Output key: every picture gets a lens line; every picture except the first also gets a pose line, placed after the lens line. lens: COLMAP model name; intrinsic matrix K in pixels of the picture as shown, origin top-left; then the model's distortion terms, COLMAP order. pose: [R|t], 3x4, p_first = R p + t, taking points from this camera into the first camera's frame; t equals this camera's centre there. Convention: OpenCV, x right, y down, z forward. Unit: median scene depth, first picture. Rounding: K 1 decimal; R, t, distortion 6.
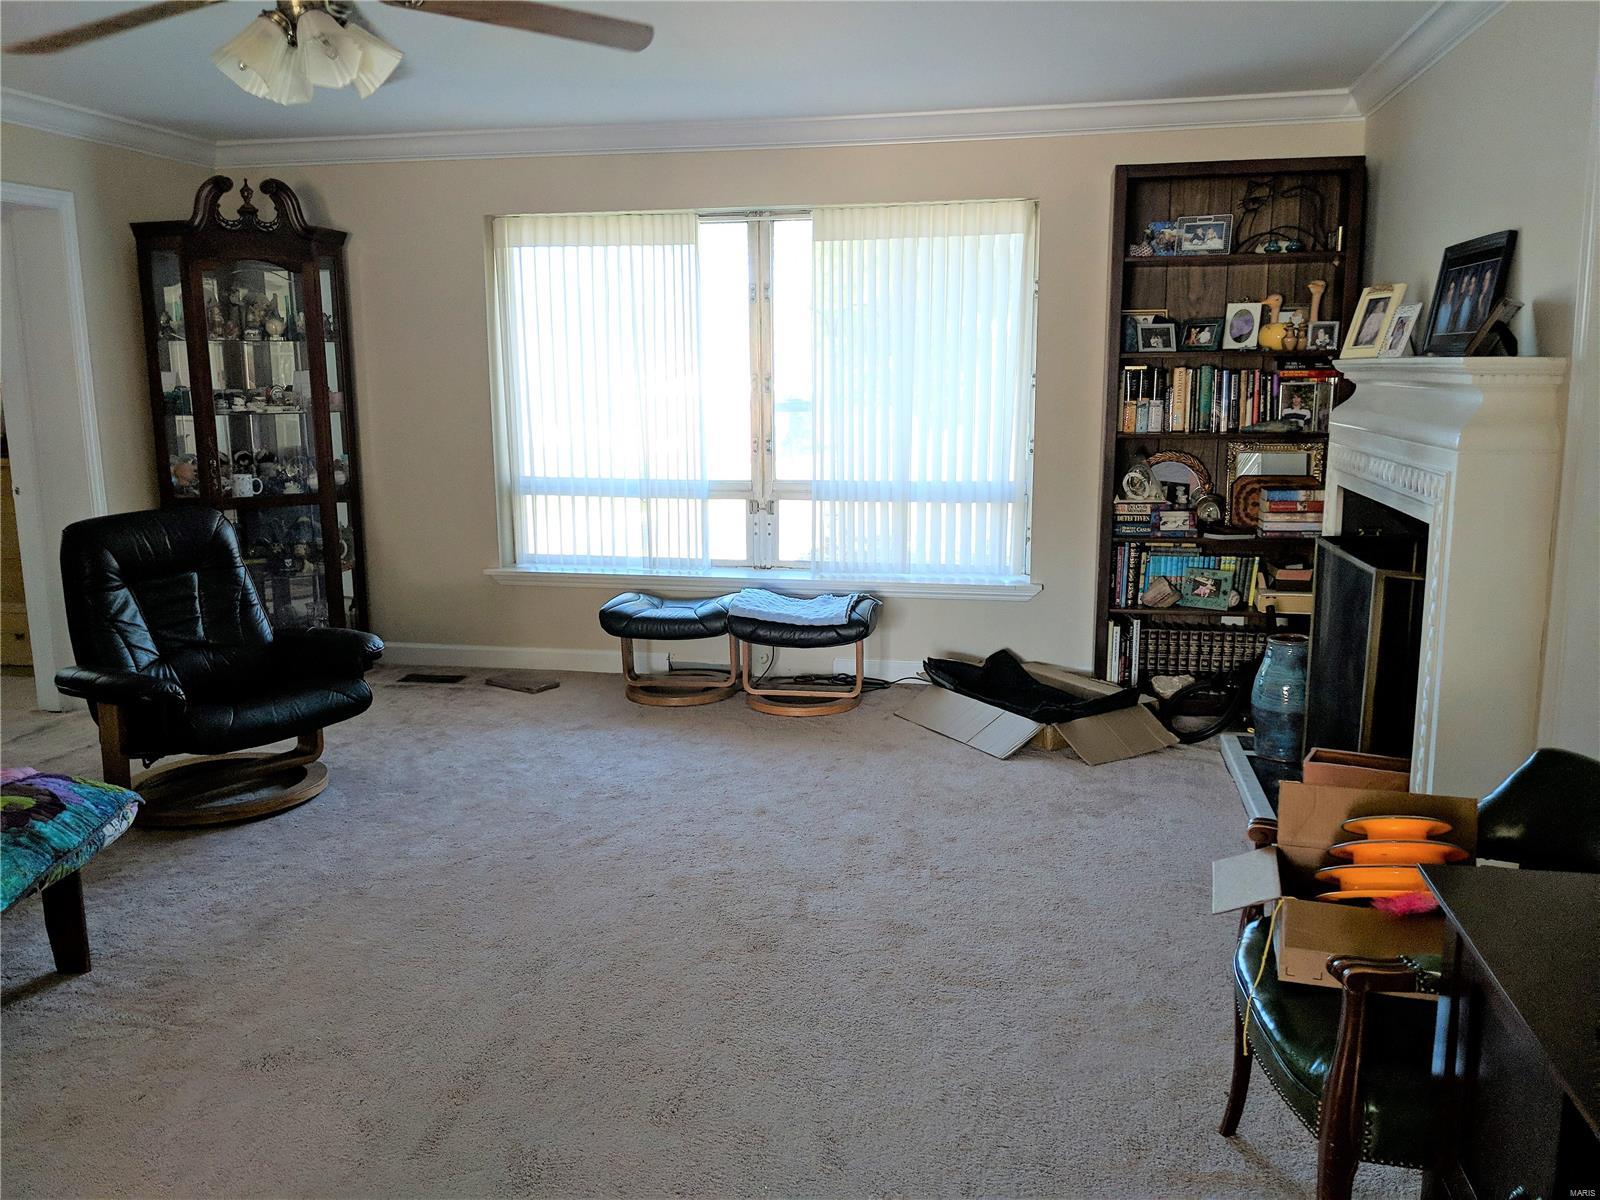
lens RADIAL K [[1296.0, 0, 791.1], [0, 1296.0, 597.7], [0, 0, 1]] dist [0.067353, -0.104486]
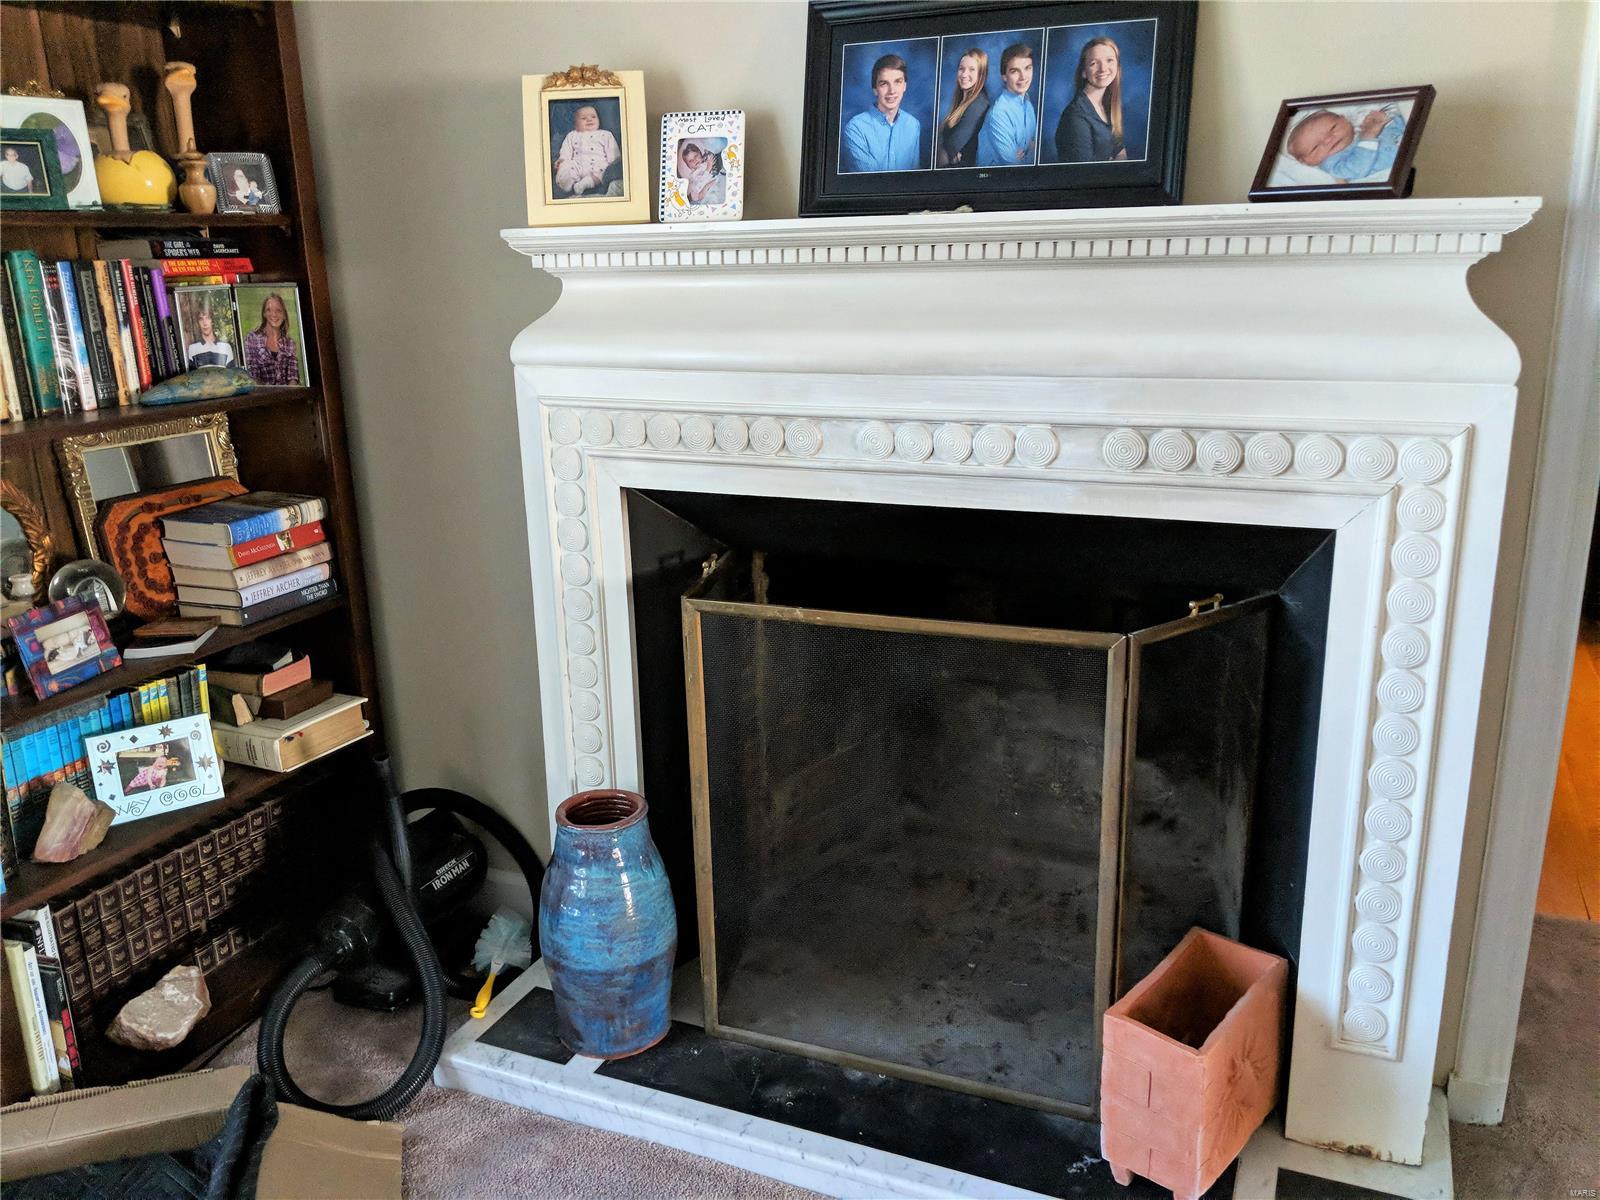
lens RADIAL K [[1296.0, 0, 791.1], [0, 1296.0, 597.7], [0, 0, 1]] dist [0.067353, -0.104486]
pose [[0.209695, -0.255430, 0.943813, -0.036758], [0.194641, 0.956860, 0.215715, -0.116468], [-0.958198, 0.138470, 0.250366, 0.687194]]
